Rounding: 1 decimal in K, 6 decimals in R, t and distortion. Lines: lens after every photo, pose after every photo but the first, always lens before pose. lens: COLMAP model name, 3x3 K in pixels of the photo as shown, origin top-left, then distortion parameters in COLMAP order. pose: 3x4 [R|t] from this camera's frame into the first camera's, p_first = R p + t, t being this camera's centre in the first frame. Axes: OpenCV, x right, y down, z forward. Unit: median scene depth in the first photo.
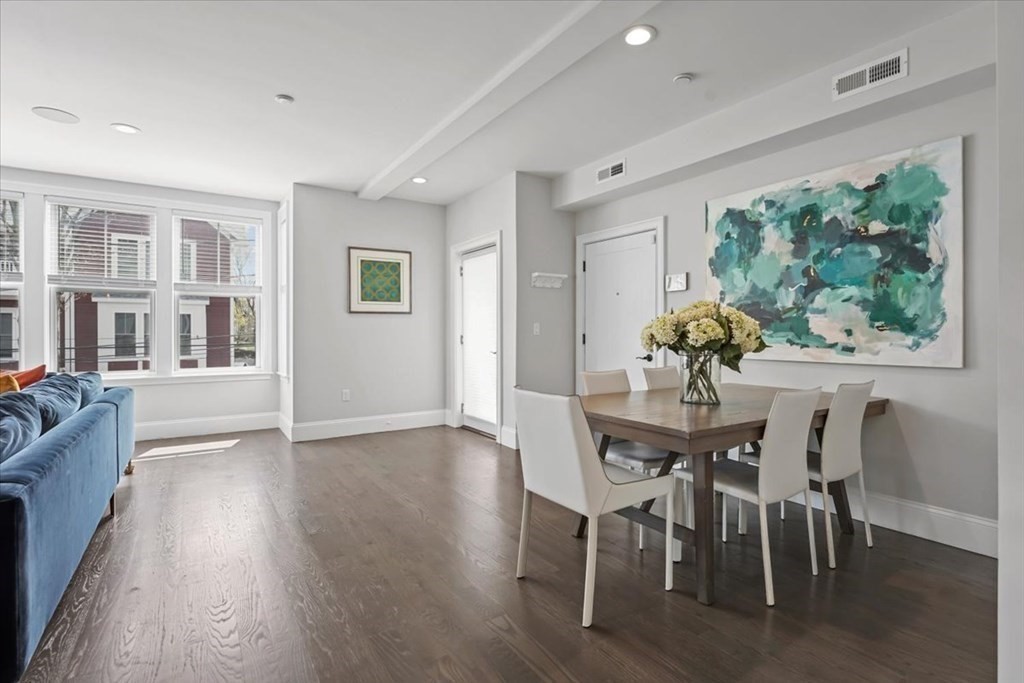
lens RADIAL K [[482.4, 0, 511.5], [0, 482.4, 338.3], [0, 0, 1]] dist [-0.014094, -0.000064]
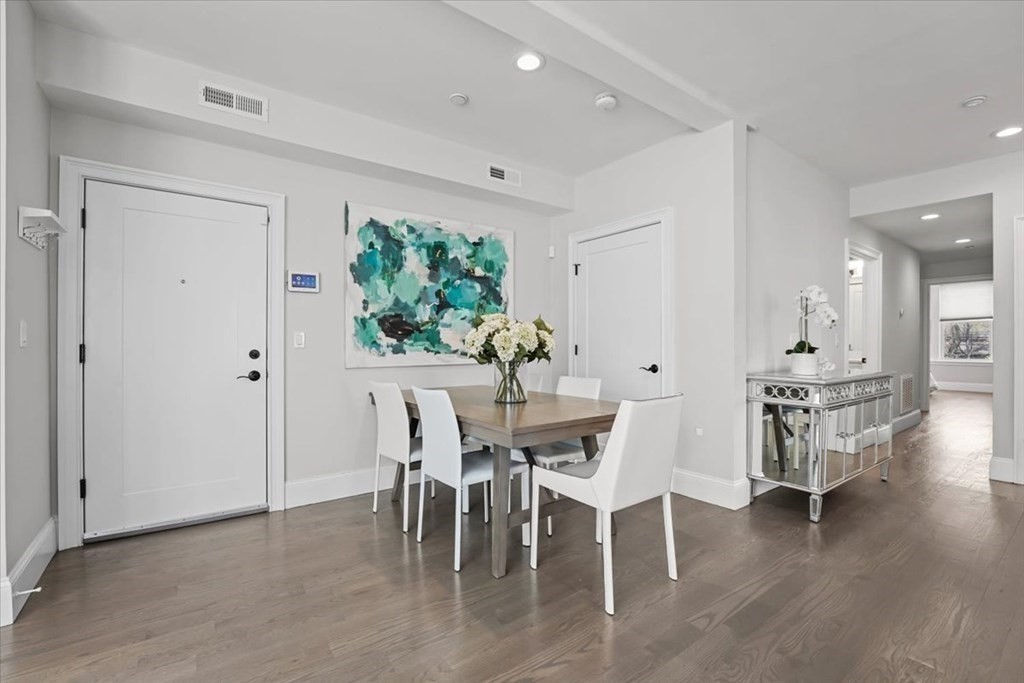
lens RADIAL K [[444.3, 0, 509.4], [0, 444.3, 336.9], [0, 0, 1]] dist [-0.019008, -0.000398]
pose [[-0.046394, 0.004236, 0.998914, -0.551953], [0.006510, 0.999971, -0.003938, -0.019147], [-0.998902, 0.006321, -0.046420, 0.856610]]
